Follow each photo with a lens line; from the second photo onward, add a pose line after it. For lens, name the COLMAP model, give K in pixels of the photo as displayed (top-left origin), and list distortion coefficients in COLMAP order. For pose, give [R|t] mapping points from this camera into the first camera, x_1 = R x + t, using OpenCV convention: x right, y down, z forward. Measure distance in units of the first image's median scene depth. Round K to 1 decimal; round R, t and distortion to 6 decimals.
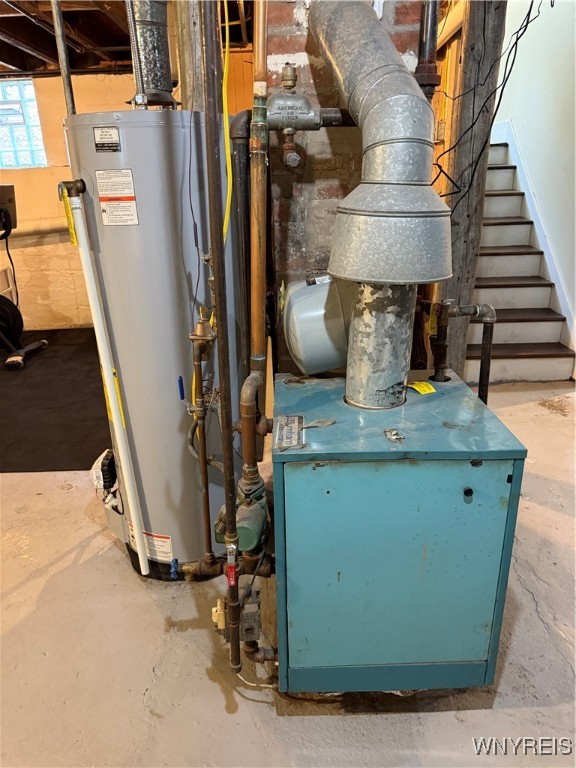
lens RADIAL K [[543.9, 0, 286.4], [0, 543.9, 387.9], [0, 0, 1]] dist [0.025768, -0.022092]
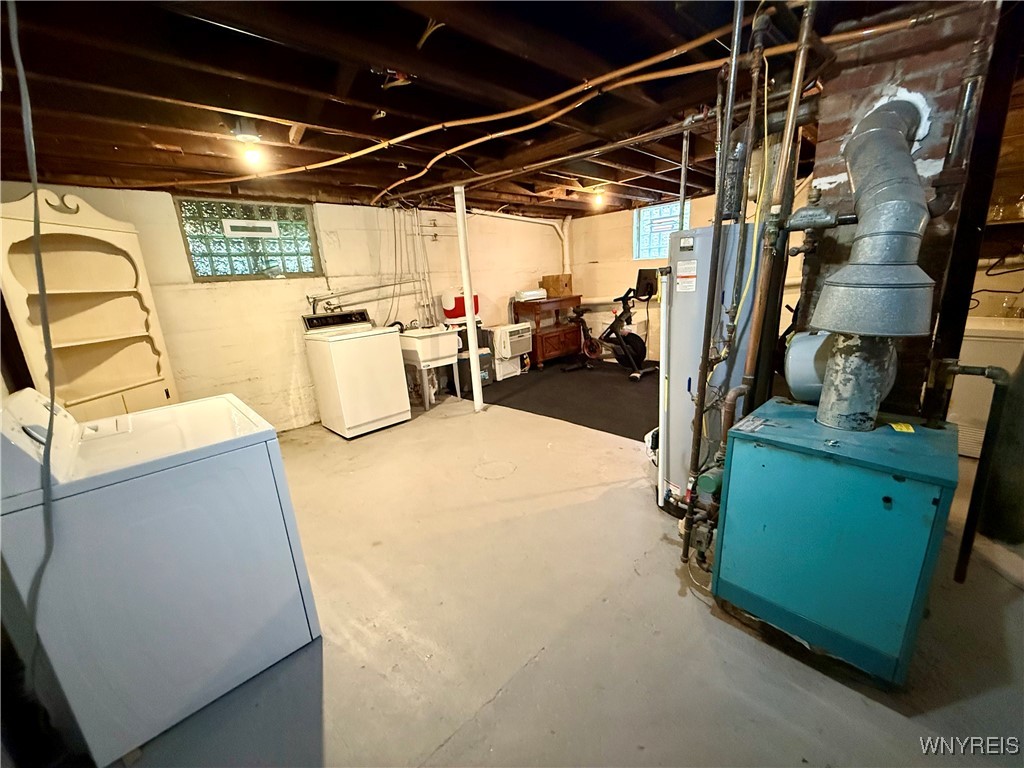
lens RADIAL K [[407.0, 0, 510.2], [0, 407.0, 383.0], [0, 0, 1]] dist [0.000240, 0.000297]
pose [[0.682720, 0.173895, -0.709686, 0.307227], [-0.227545, 0.973569, 0.019655, 0.092146], [0.694346, 0.148067, 0.704244, -0.271542]]
